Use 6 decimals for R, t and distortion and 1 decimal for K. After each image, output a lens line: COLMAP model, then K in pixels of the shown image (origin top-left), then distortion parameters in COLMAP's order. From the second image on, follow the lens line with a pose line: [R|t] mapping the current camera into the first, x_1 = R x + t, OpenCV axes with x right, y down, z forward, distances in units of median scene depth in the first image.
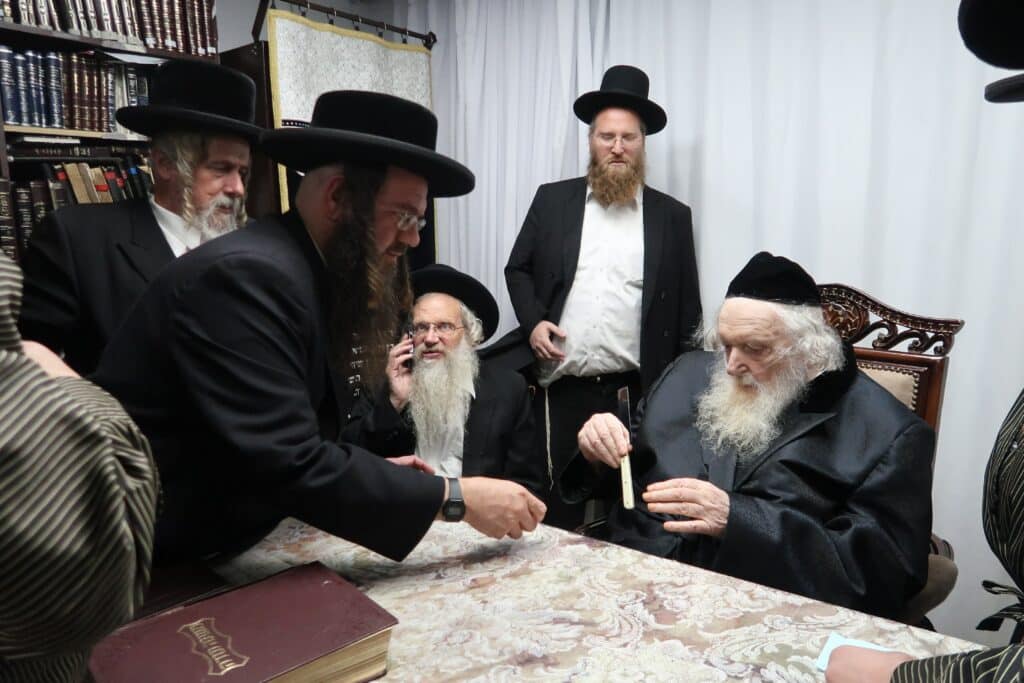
lens RADIAL K [[708.6, 0, 505.7], [0, 708.6, 348.3], [0, 0, 1]] dist [-0.037504, 0.011871]
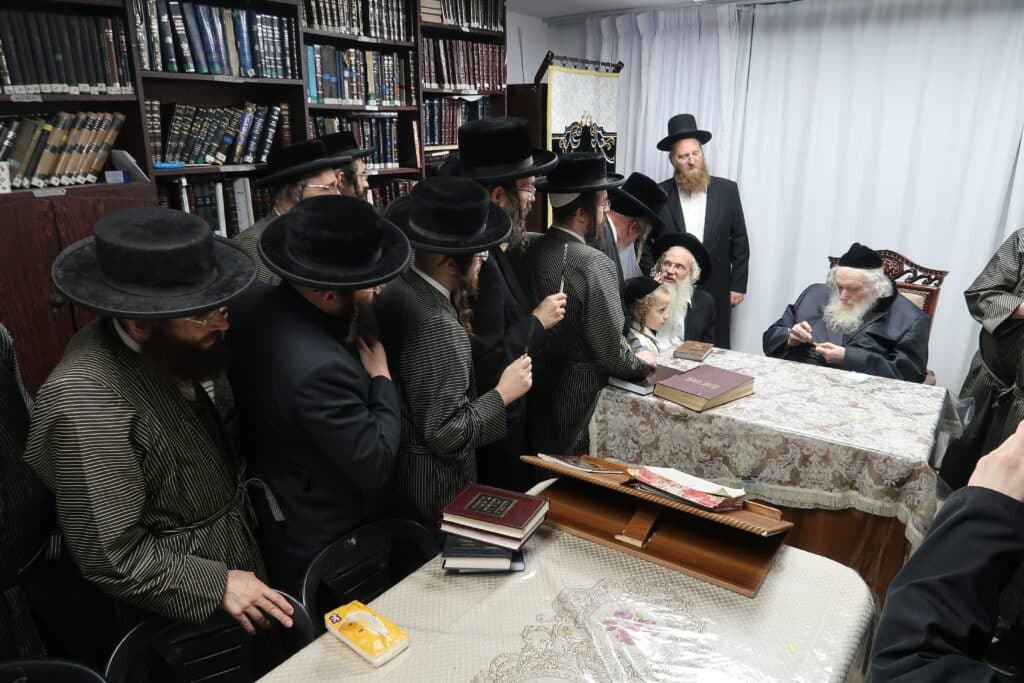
lens RADIAL K [[708.6, 0, 505.8], [0, 708.6, 348.0], [0, 0, 1]] dist [-0.037504, 0.011871]
pose [[0.999935, 0.006238, 0.009528, -0.668089], [-0.007445, 0.991162, 0.132445, -0.072661], [-0.008617, -0.132507, 0.991145, -1.057761]]
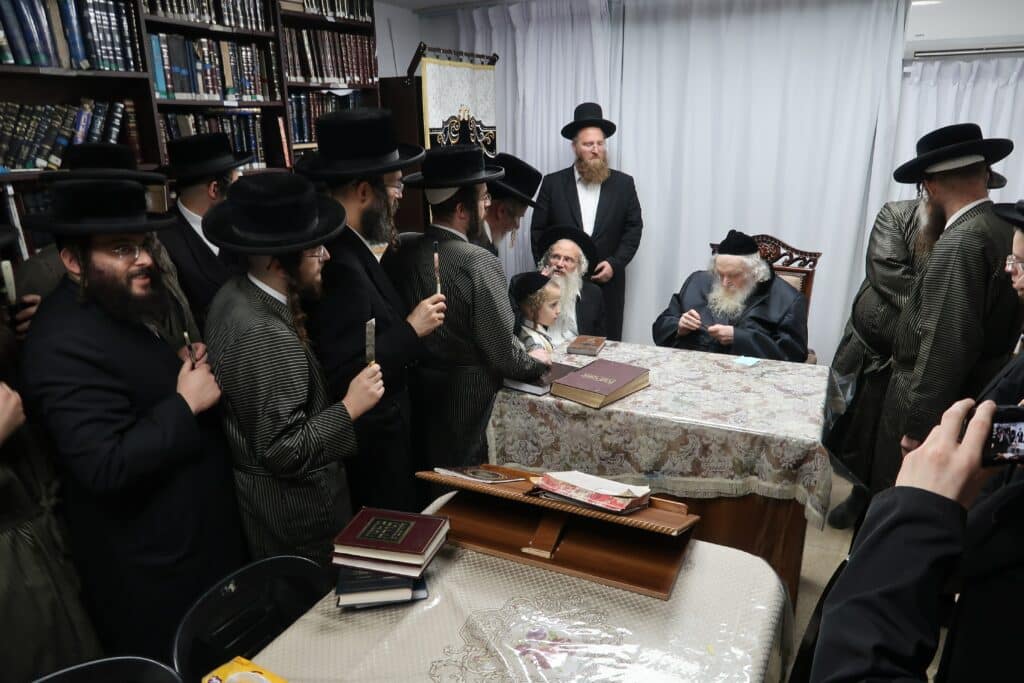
lens RADIAL K [[708.6, 0, 509.7], [0, 708.6, 347.9], [0, 0, 1]] dist [-0.037504, 0.011871]
pose [[0.984513, -0.057987, 0.165441, -0.657081], [0.035149, 0.989840, 0.137774, -0.075399], [-0.171749, -0.129825, 0.976549, -0.975392]]
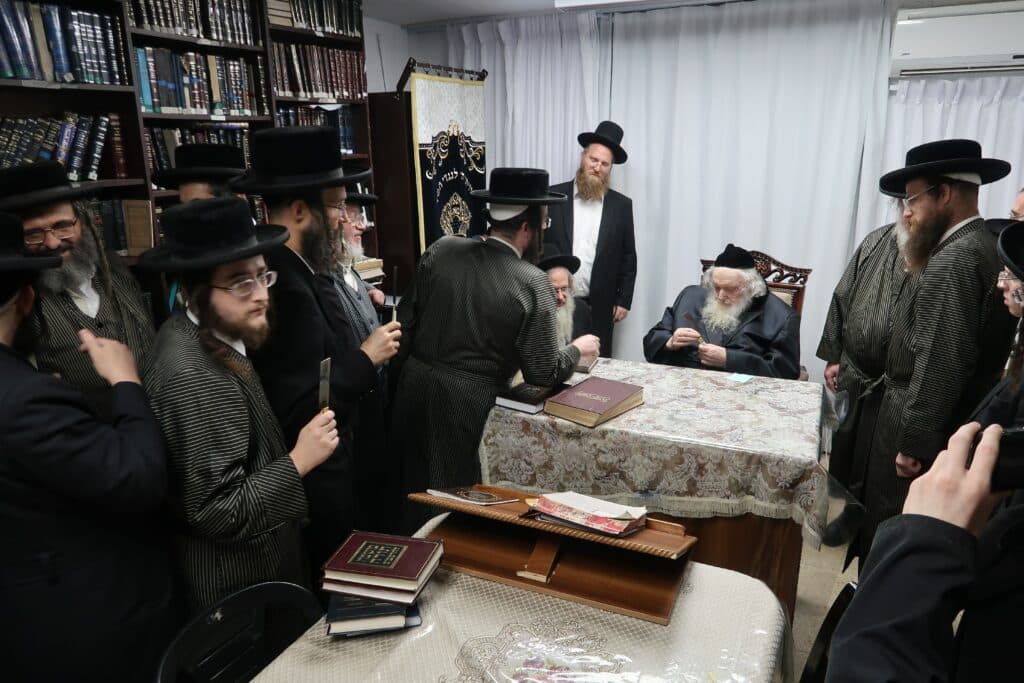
lens RADIAL K [[708.6, 0, 511.2], [0, 708.6, 348.1], [0, 0, 1]] dist [-0.037504, 0.011871]
pose [[0.980624, -0.056237, 0.187652, -0.666148], [0.034154, 0.992318, 0.118902, -0.080709], [-0.192897, -0.110189, 0.975012, -0.951960]]
